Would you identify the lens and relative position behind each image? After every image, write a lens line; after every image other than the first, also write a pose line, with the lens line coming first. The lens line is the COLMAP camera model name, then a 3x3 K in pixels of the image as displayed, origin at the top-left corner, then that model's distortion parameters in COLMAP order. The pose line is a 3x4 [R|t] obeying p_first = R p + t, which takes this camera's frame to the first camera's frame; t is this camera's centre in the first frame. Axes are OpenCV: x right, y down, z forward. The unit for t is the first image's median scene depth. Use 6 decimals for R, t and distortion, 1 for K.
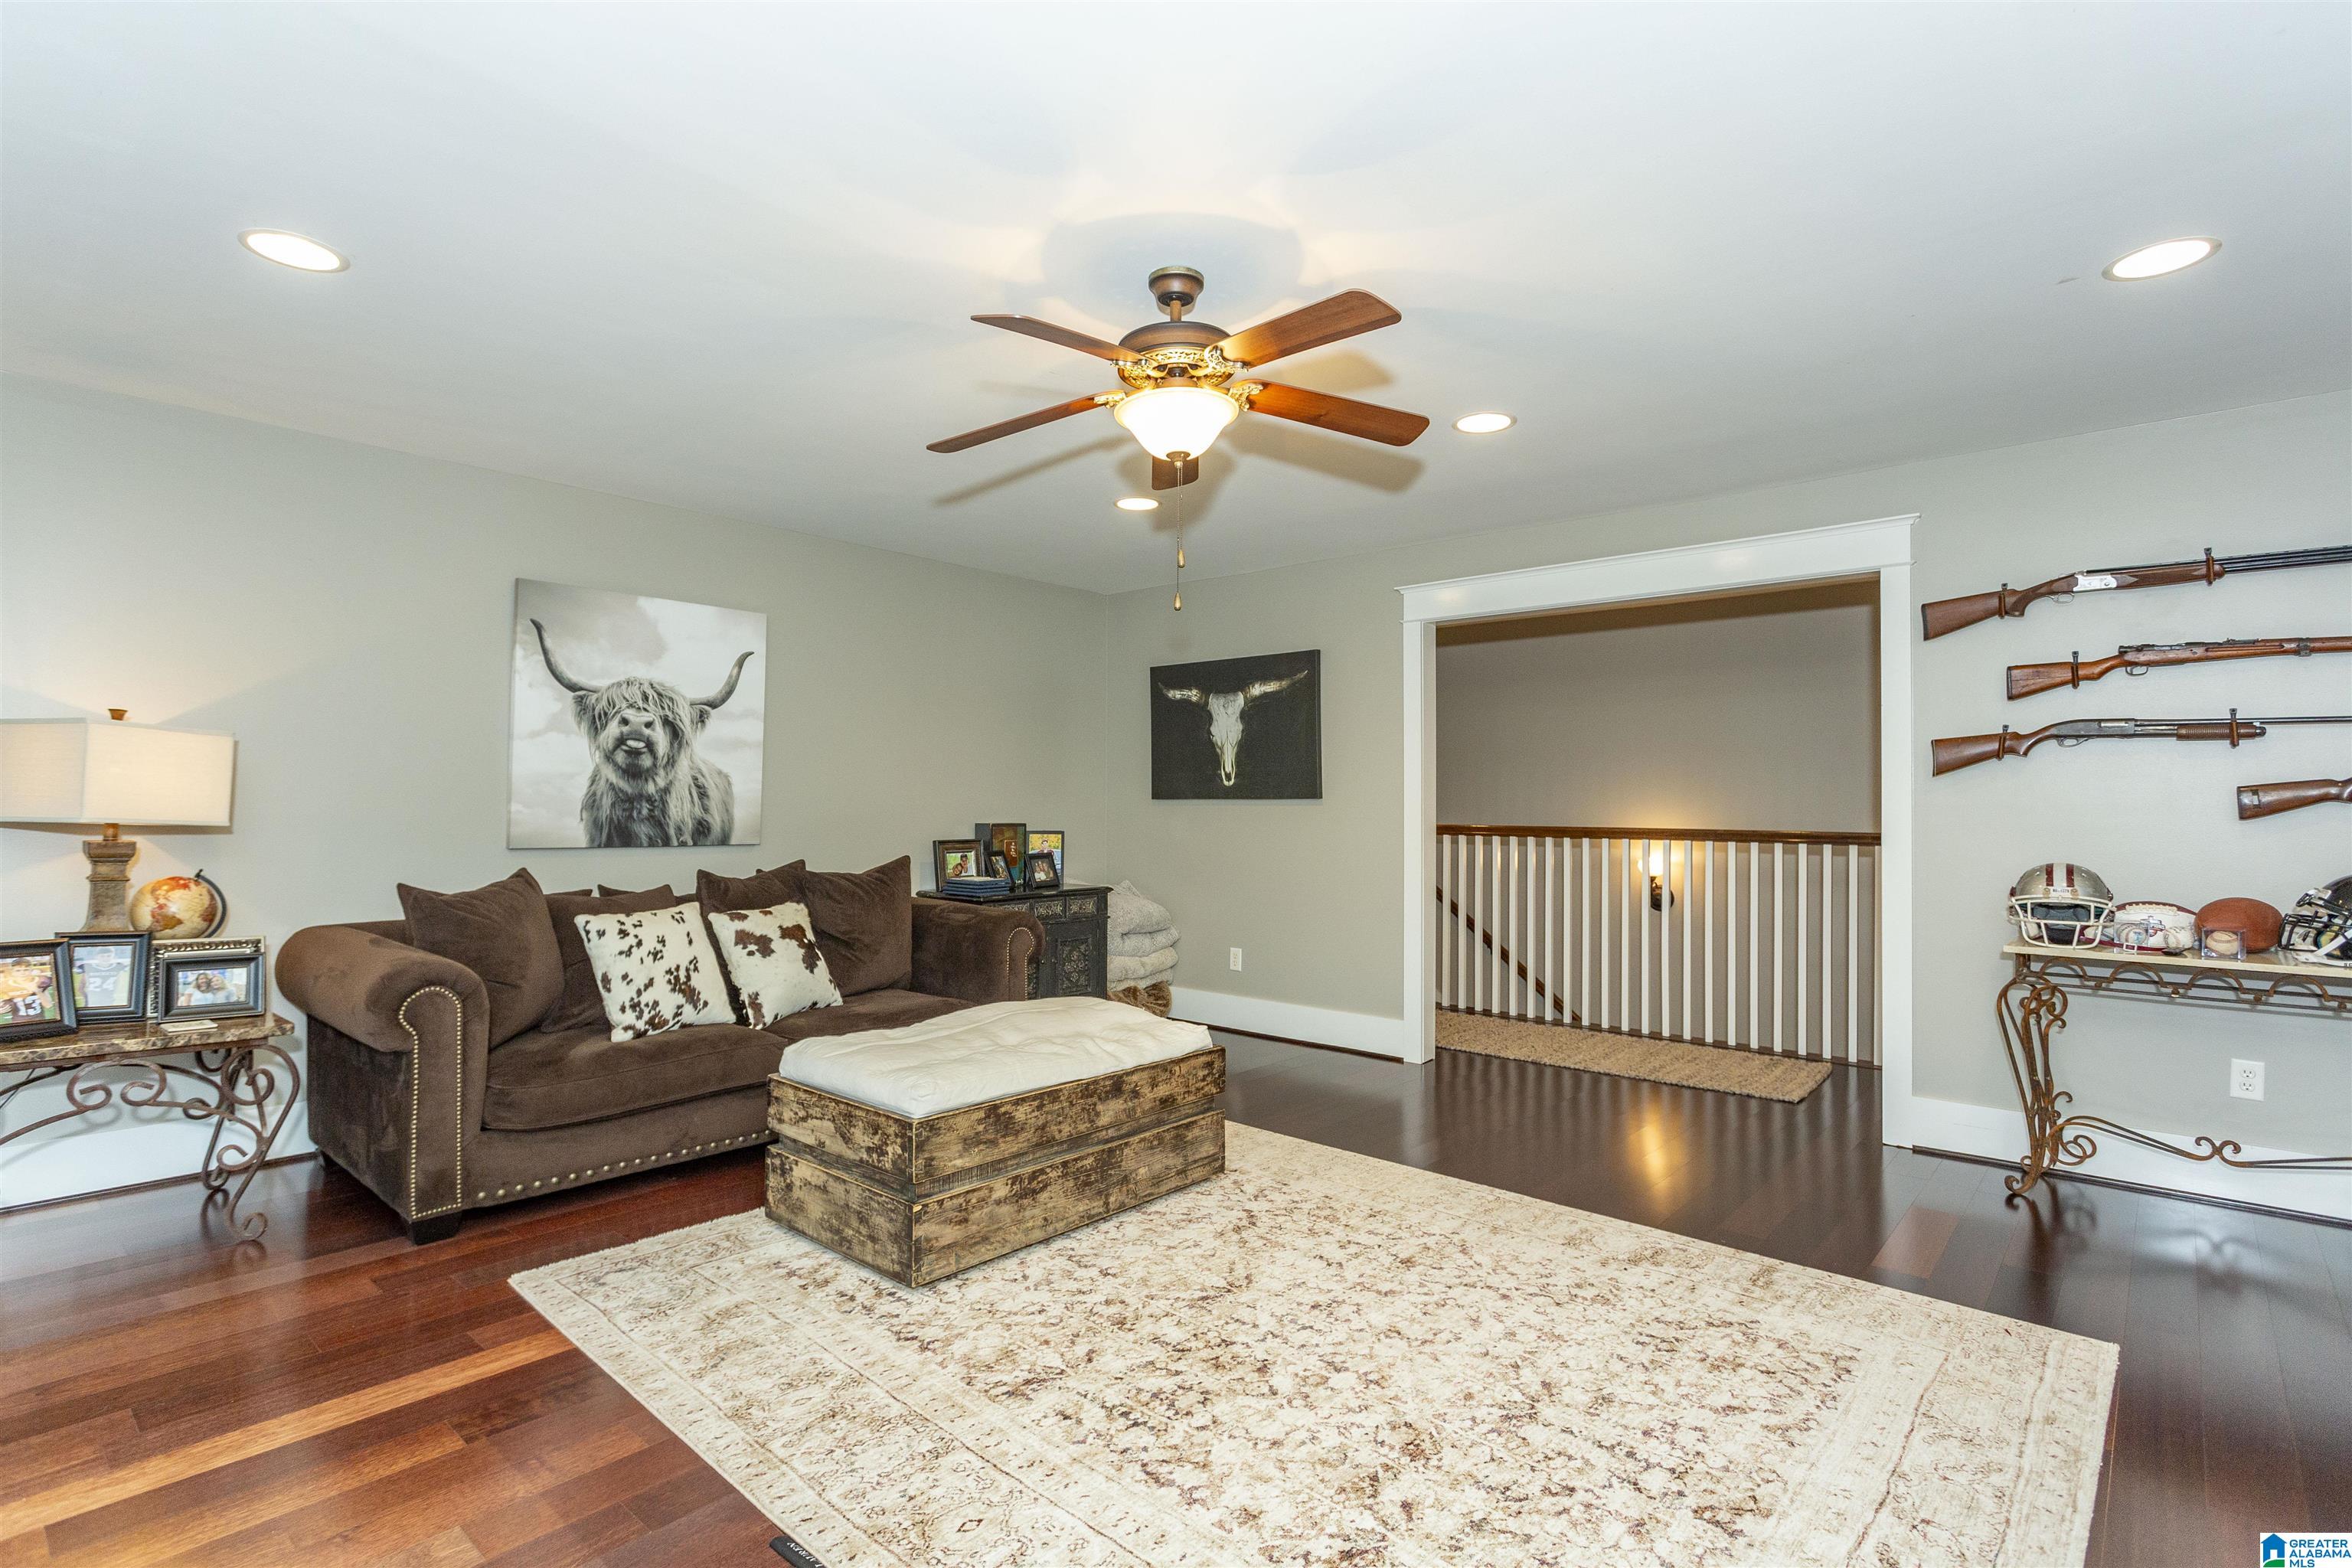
lens RADIAL K [[1130.1, 0, 1166.2], [0, 1130.1, 793.7], [0, 0, 1]] dist [0.001438, 0.000184]
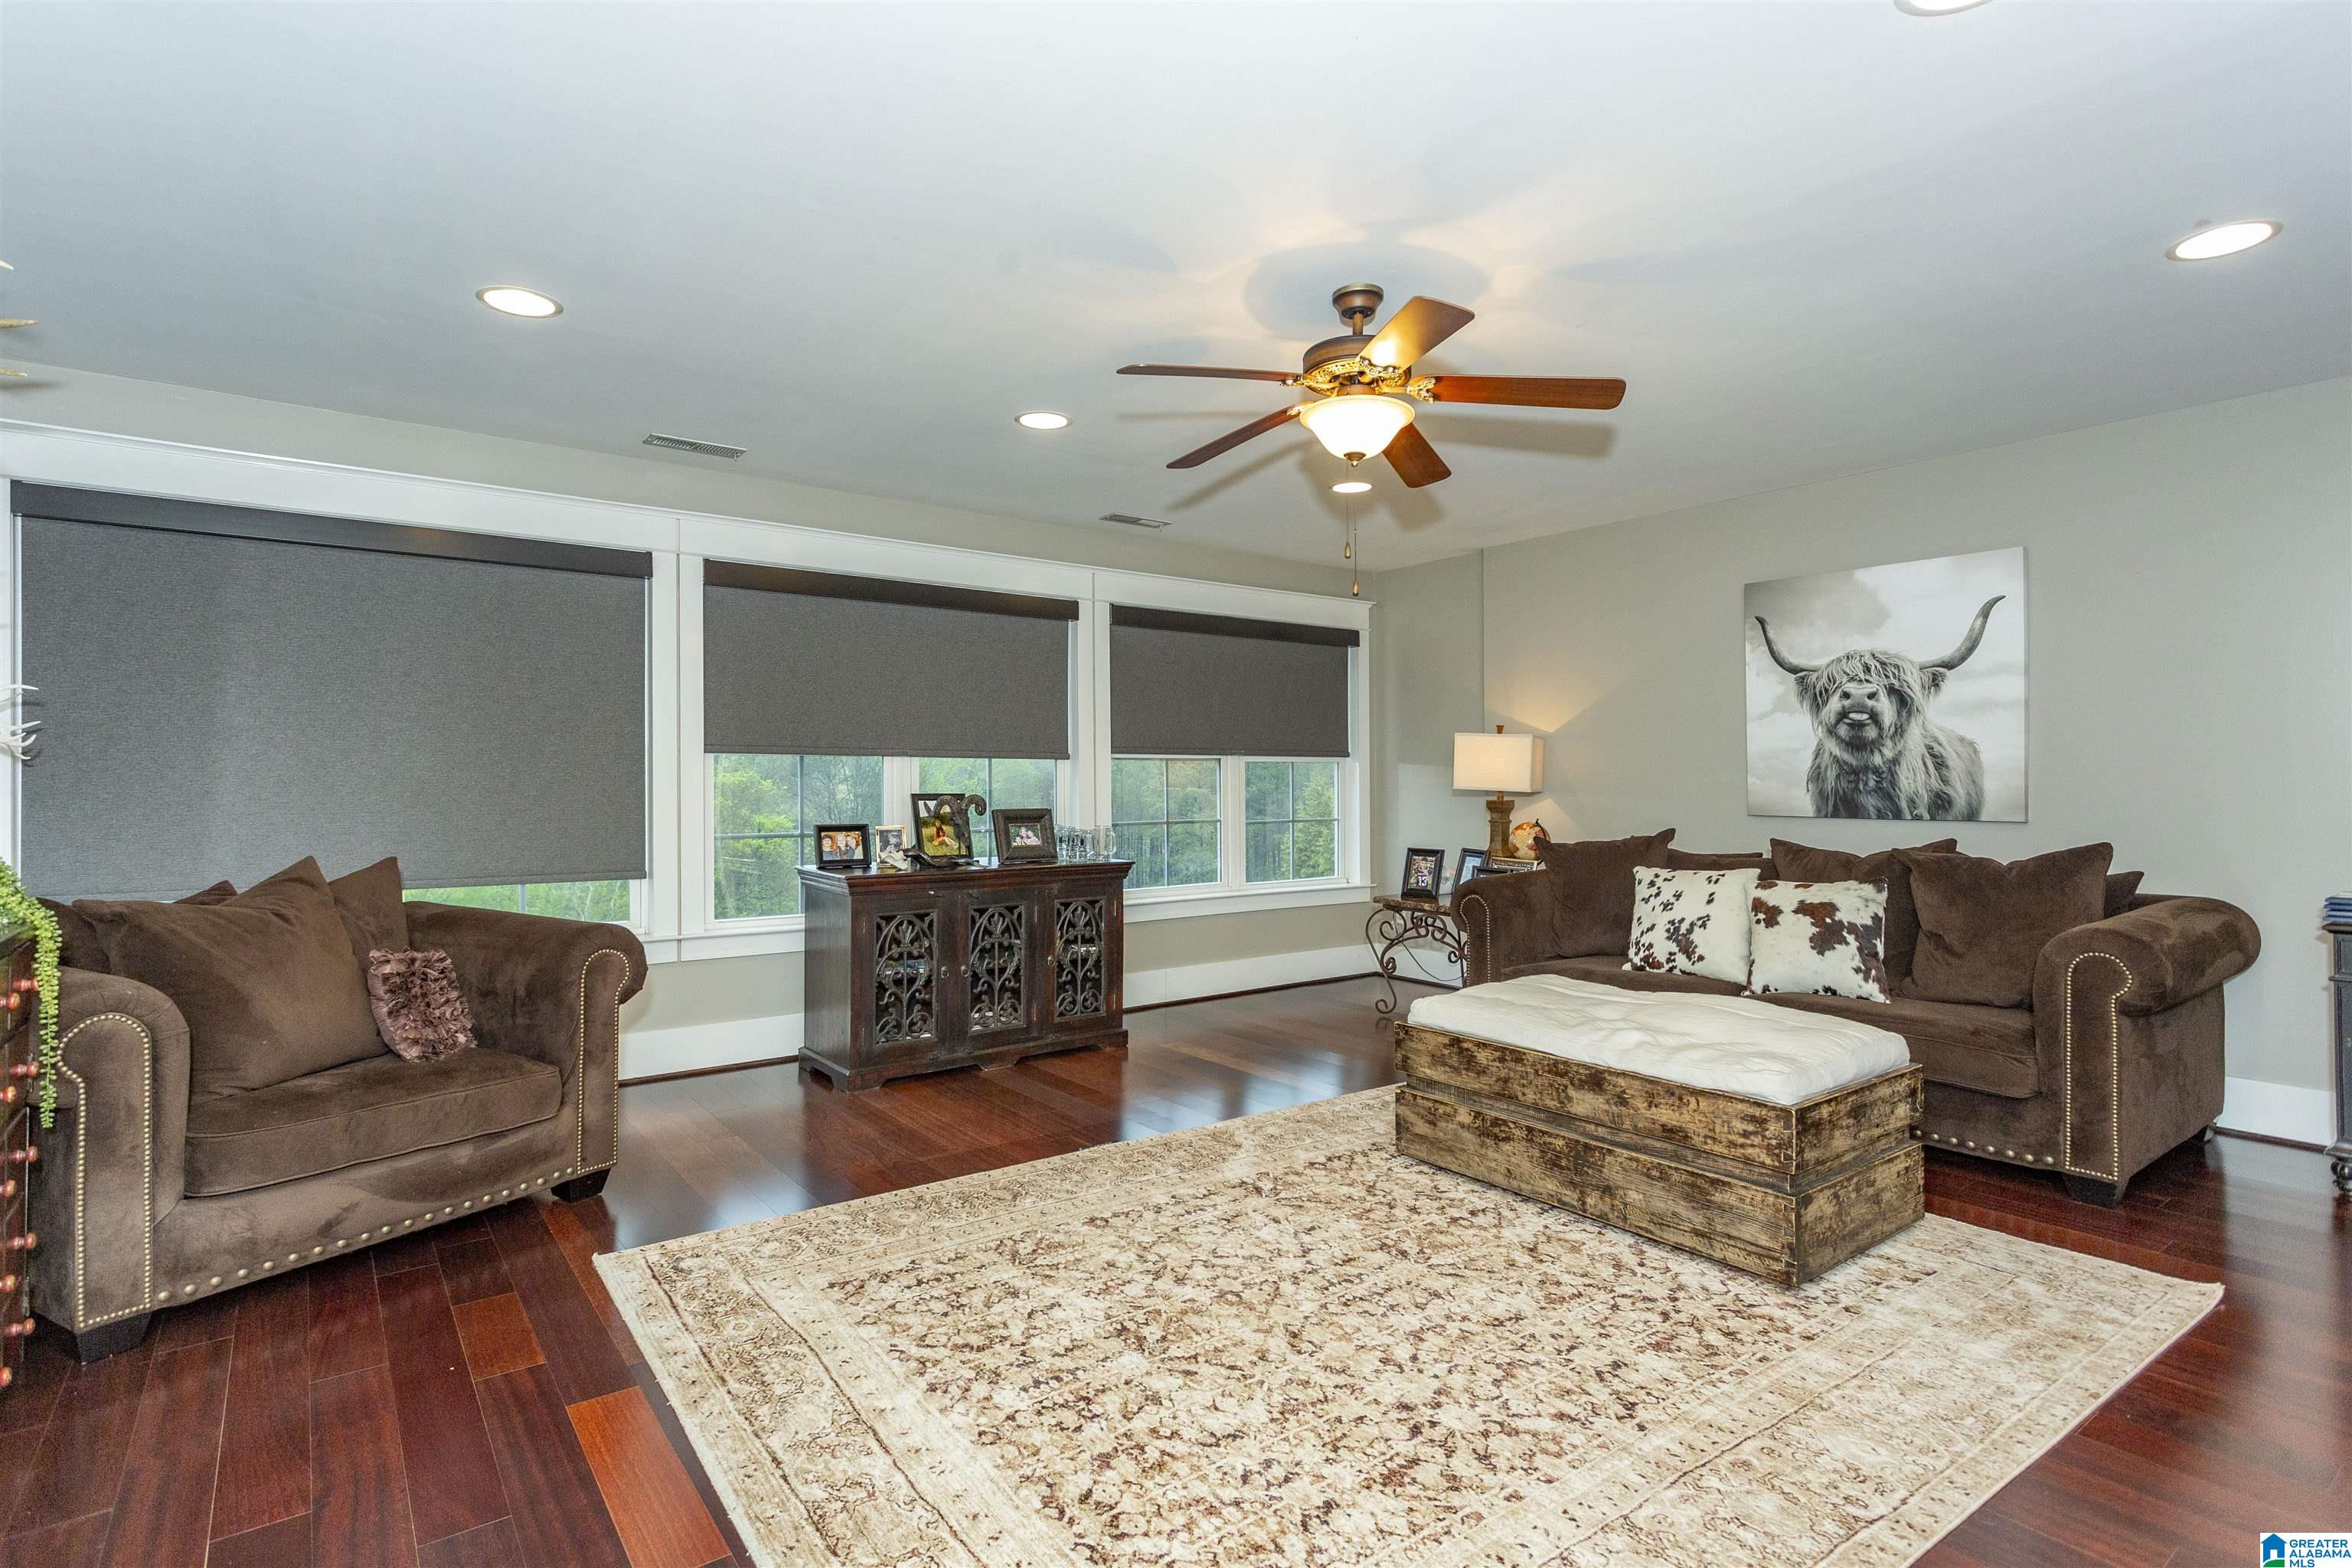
lens RADIAL K [[1130.1, 0, 1166.2], [0, 1130.1, 793.7], [0, 0, 1]] dist [0.001438, 0.000184]
pose [[-0.188957, 0.003791, -0.981978, 0.665017], [0.012066, 0.999926, 0.001538, 0.016667], [0.981911, -0.011558, -0.188989, 0.609280]]
